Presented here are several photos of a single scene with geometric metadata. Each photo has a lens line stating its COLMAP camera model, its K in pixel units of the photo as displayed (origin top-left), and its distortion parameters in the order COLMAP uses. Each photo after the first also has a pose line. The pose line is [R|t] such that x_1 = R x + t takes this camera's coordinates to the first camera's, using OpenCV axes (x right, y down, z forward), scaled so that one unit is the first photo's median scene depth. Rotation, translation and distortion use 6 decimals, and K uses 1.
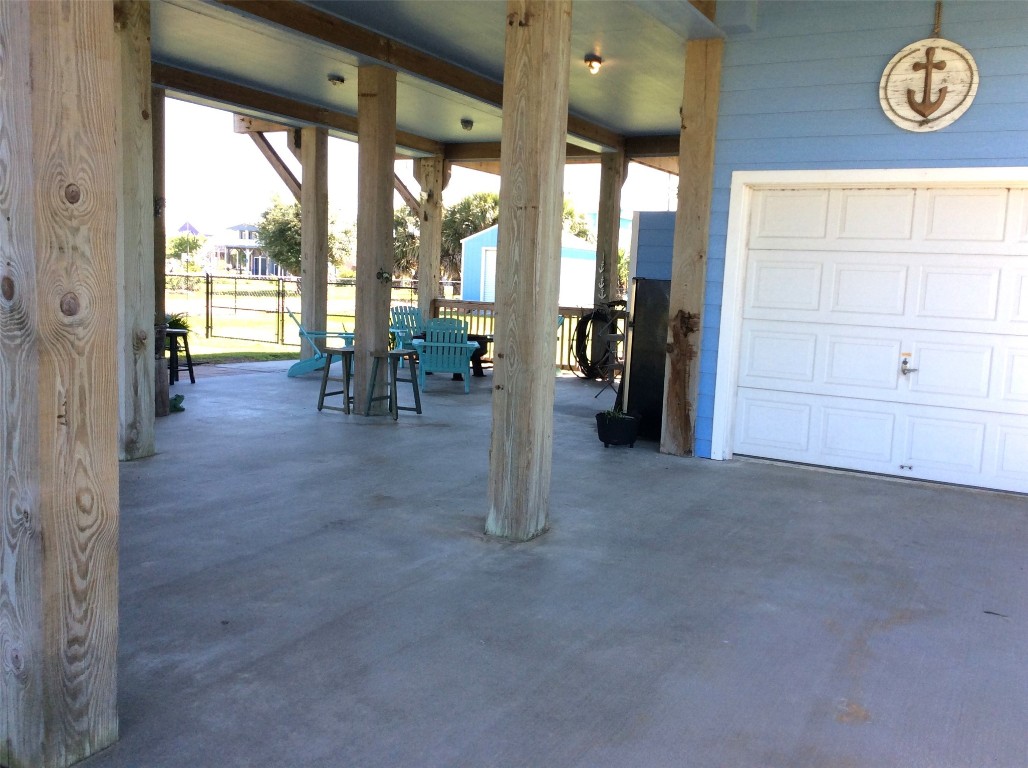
lens RADIAL K [[923.3, 0, 518.2], [0, 923.3, 382.6], [0, 0, 1]] dist [0.104504, -0.170339]
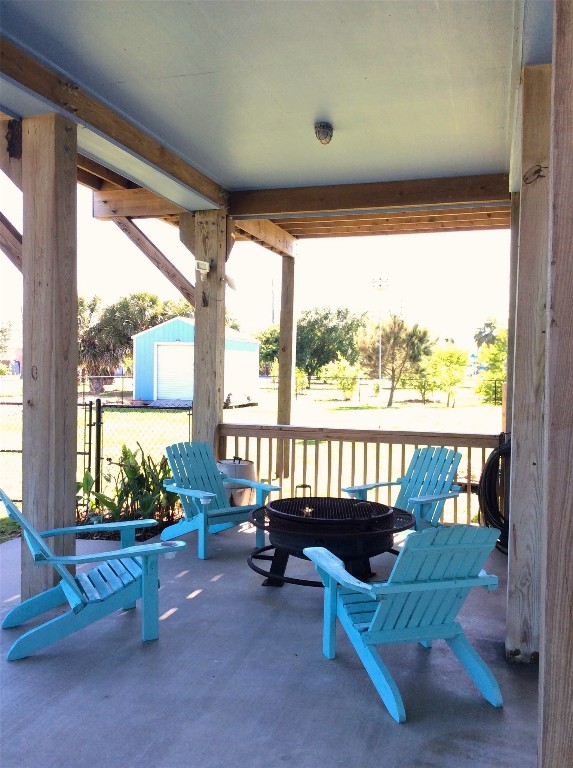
lens RADIAL K [[689.8, 0, 283.9], [0, 689.8, 379.6], [0, 0, 1]] dist [0.104504, -0.170339]
pose [[0.975733, -0.035414, 0.216082, -0.053552], [0.054131, 0.995217, -0.081323, -0.028310], [-0.212168, 0.091046, 0.972983, 0.182499]]
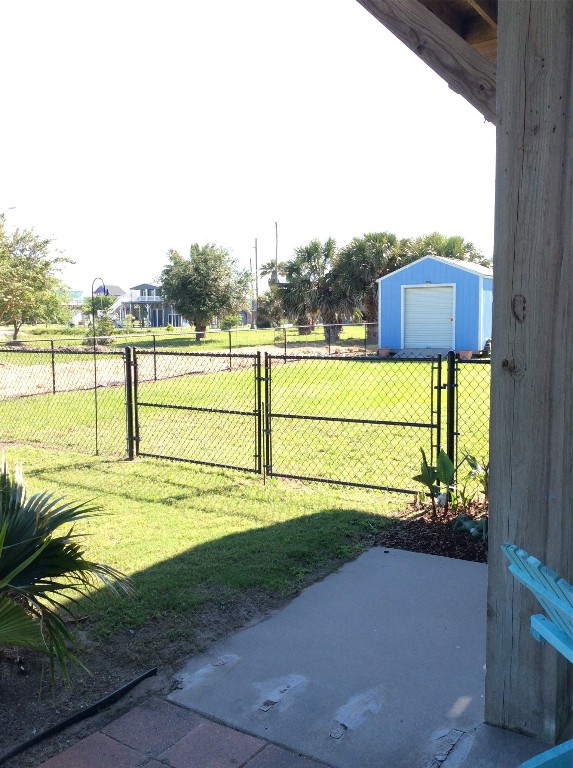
lens RADIAL K [[689.8, 0, 285.1], [0, 689.8, 381.3], [0, 0, 1]] dist [0.104504, -0.170339]
pose [[0.994920, -0.049904, -0.087431, -0.080767], [0.048473, 0.998655, -0.018423, -0.033955], [0.088233, 0.014091, 0.996000, 0.235472]]
